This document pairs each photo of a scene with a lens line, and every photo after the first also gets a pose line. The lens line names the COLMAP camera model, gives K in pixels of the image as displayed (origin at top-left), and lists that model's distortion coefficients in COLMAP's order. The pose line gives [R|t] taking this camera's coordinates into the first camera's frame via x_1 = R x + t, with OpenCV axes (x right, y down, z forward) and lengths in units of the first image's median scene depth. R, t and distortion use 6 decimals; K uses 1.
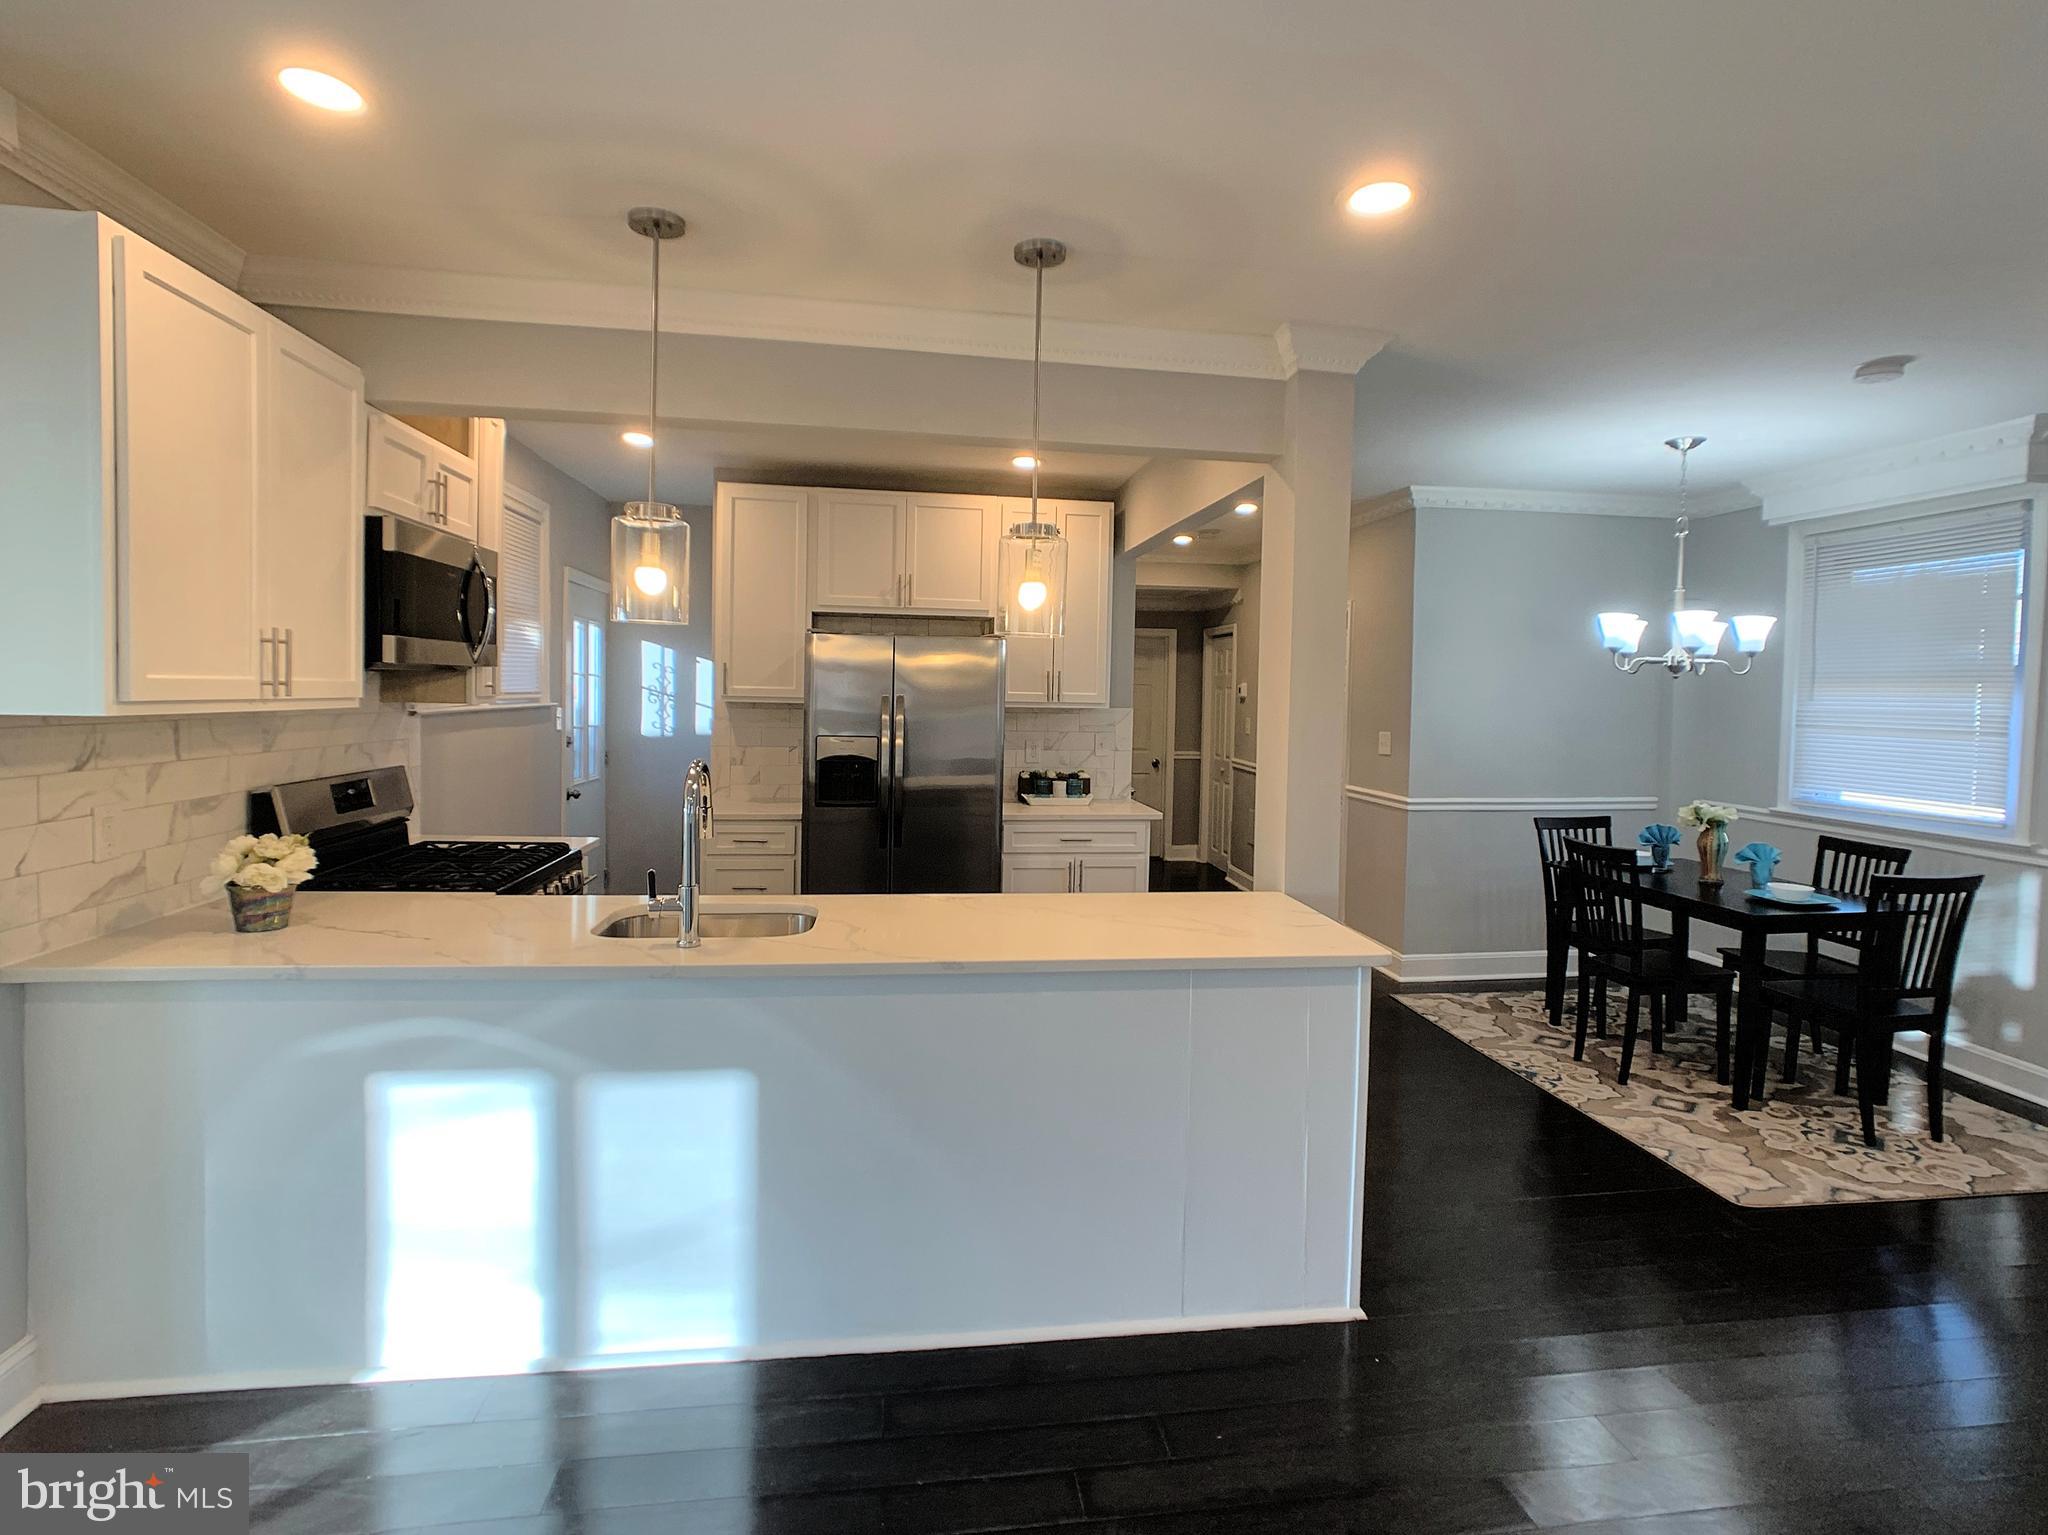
lens RADIAL K [[1029.8, 0, 1032.4], [0, 1029.8, 724.9], [0, 0, 1]] dist [-0.061613, 0.028483]
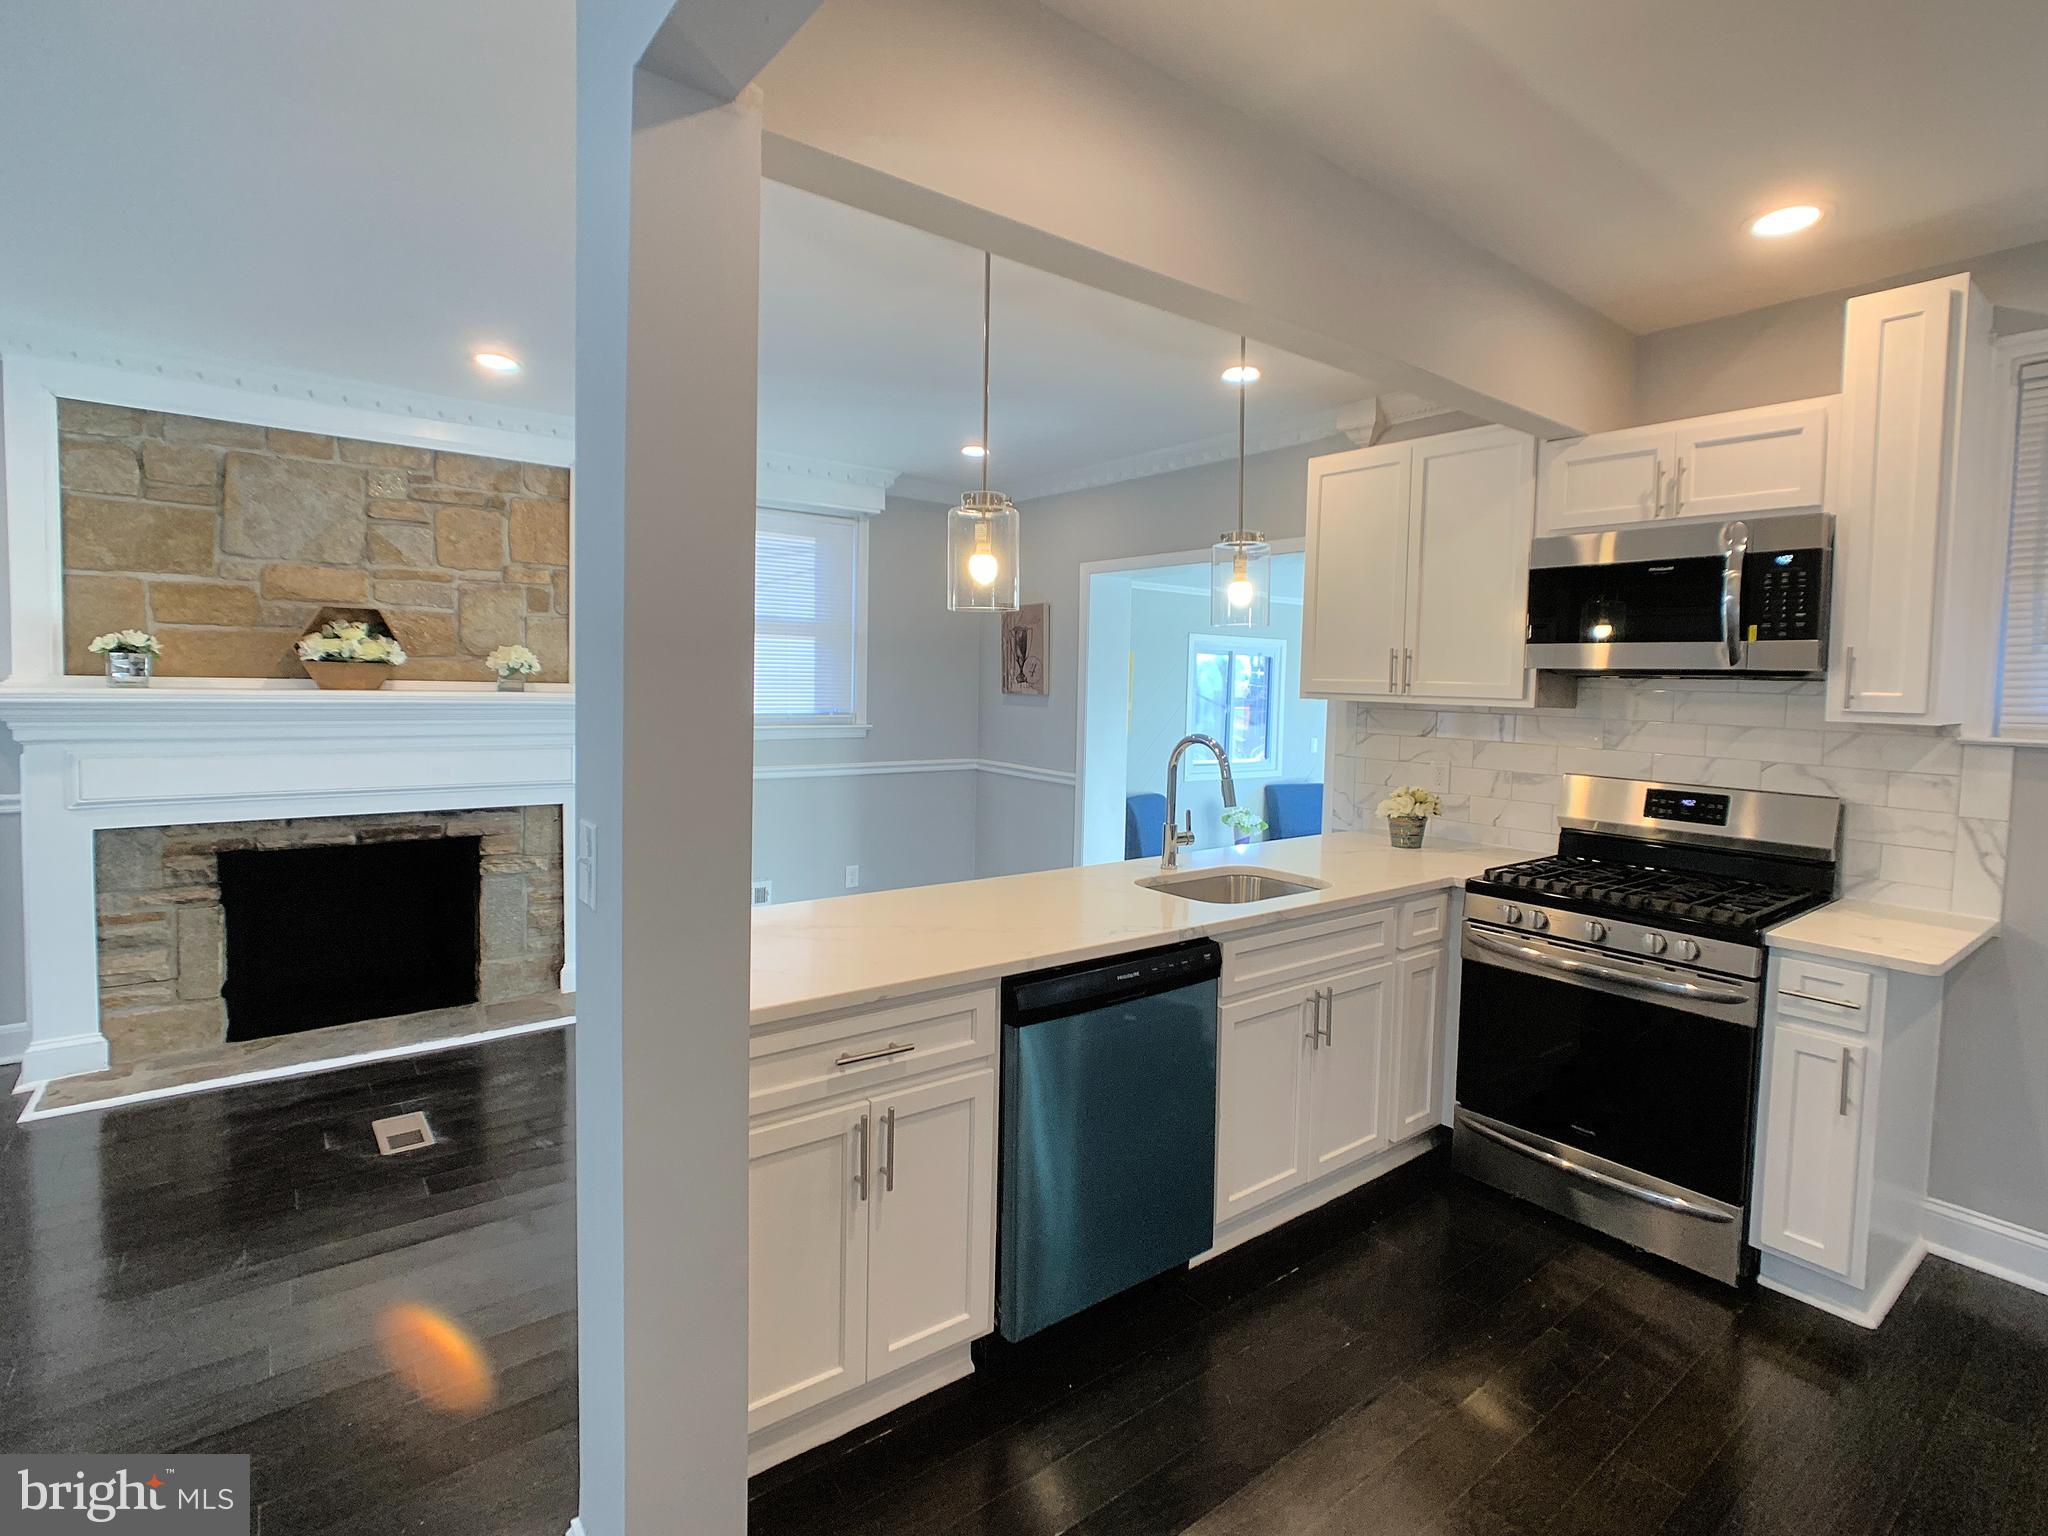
lens RADIAL K [[1013.4, 0, 1052.8], [0, 1013.4, 733.1], [0, 0, 1]] dist [-0.028346, 0.012358]
pose [[-0.860338, -0.013024, -0.509558, 0.271785], [-0.058083, 0.995667, 0.072619, -0.028095], [0.506404, 0.092073, -0.857367, 1.175567]]
